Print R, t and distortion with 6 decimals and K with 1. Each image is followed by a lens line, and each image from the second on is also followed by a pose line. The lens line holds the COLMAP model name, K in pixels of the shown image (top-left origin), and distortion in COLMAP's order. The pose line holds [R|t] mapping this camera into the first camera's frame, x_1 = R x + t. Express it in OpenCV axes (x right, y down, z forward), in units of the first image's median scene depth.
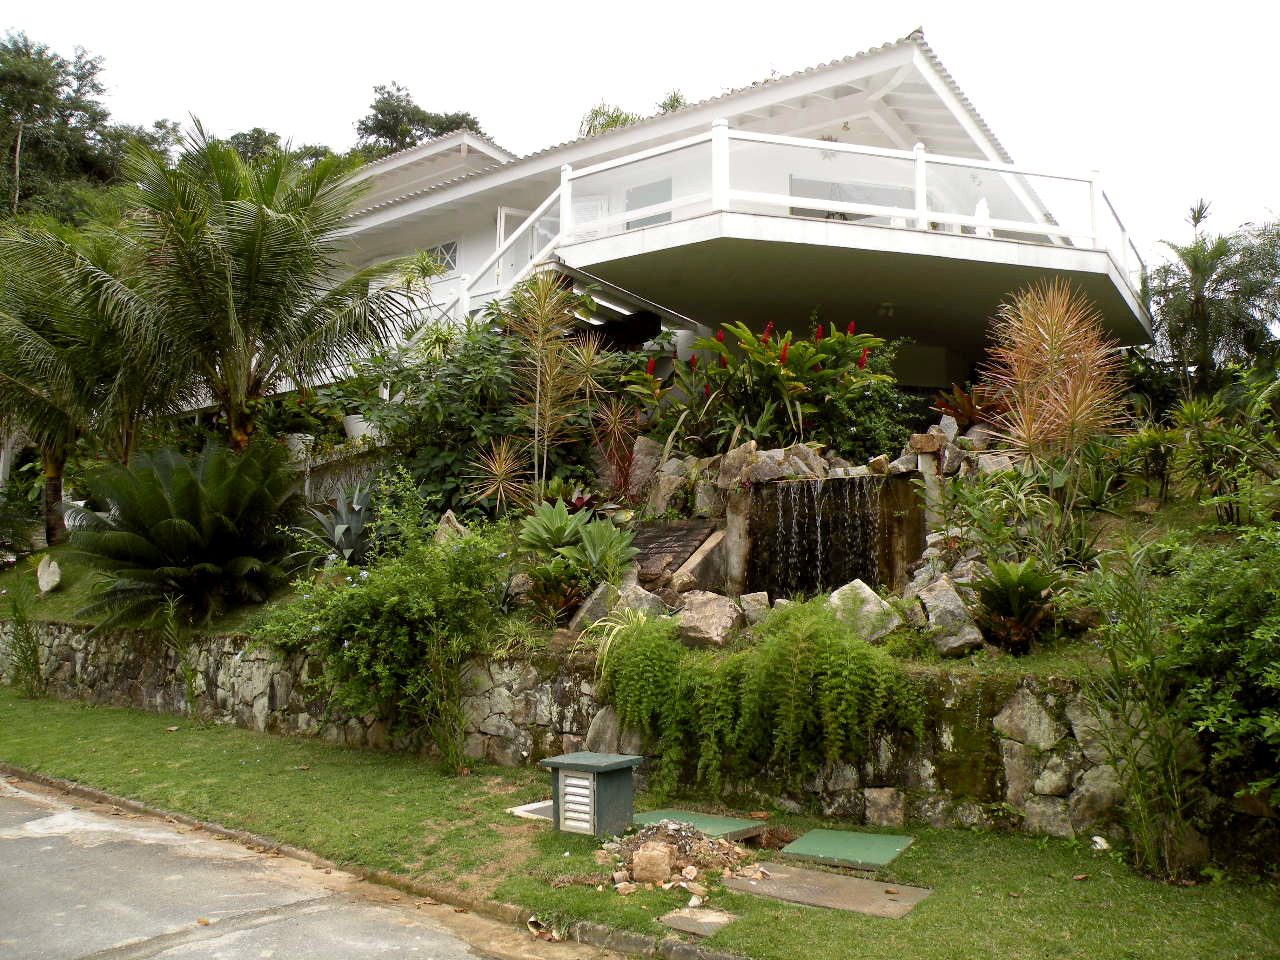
lens RADIAL K [[1014.3, 0, 641.9], [0, 1014.3, 484.5], [0, 0, 1]] dist [-0.149773, 0.124639]
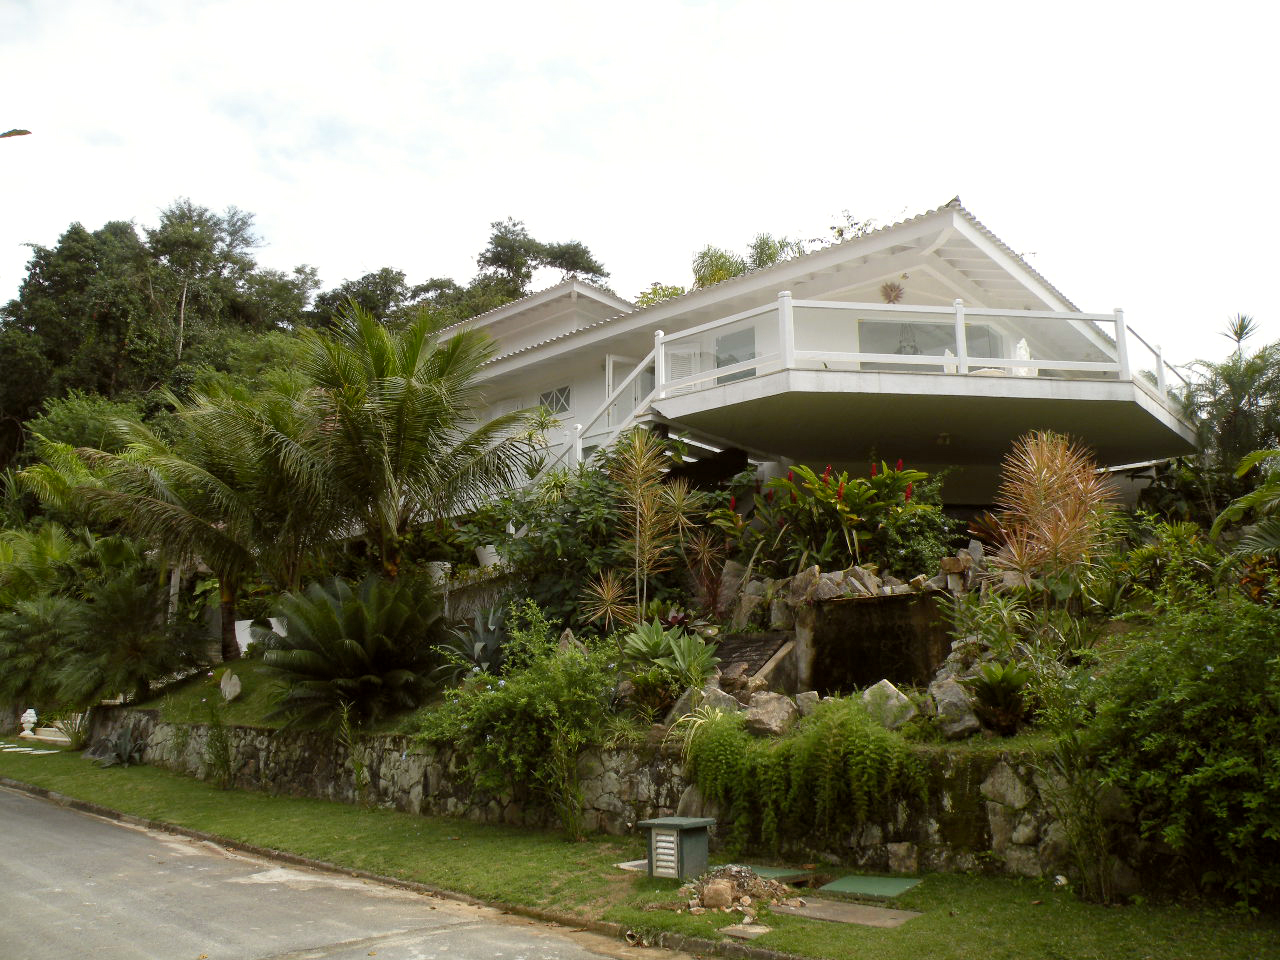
lens RADIAL K [[1014.3, 0, 641.1], [0, 1014.3, 477.7], [0, 0, 1]] dist [-0.149773, 0.124639]
pose [[0.992579, -0.038262, -0.115423, 0.048015], [0.025343, 0.993454, -0.111383, -0.019335], [0.118929, 0.107631, 0.987052, -0.229091]]
